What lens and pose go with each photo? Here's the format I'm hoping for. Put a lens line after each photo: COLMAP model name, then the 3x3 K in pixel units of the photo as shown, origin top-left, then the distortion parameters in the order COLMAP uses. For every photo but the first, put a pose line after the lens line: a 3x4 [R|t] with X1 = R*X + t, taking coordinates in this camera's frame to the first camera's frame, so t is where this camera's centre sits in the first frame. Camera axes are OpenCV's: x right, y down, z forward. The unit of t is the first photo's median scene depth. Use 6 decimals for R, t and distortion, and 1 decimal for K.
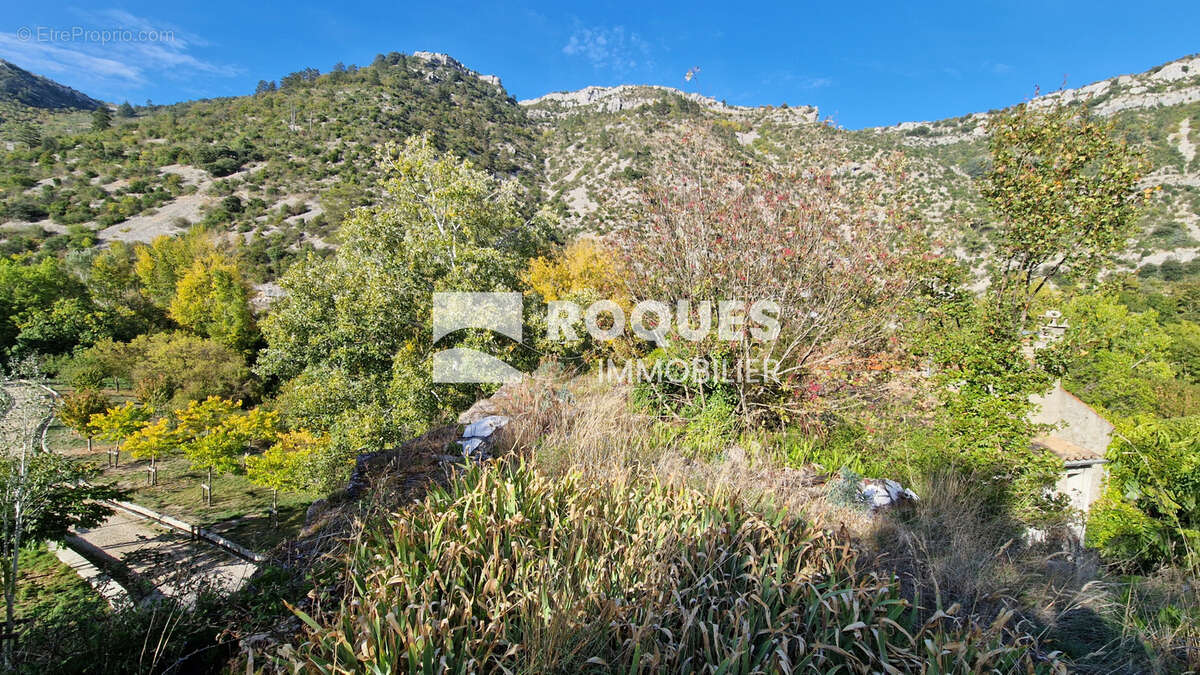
lens RADIAL K [[482.6, 0, 598.0], [0, 482.6, 333.2], [0, 0, 1]] dist [-0.001439, -0.000031]
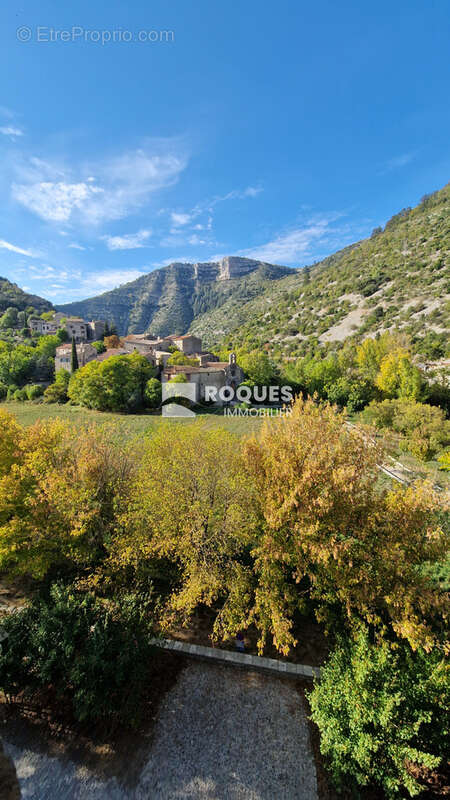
lens RADIAL K [[321.7, 0, 229.2], [0, 321.7, 398.0], [0, 0, 1]] dist [-0.001439, -0.000031]
pose [[0.557159, 0.047879, -0.829024, -0.088328], [-0.001620, 0.998397, 0.056572, -0.025530], [0.830404, -0.030176, 0.556344, -0.074547]]
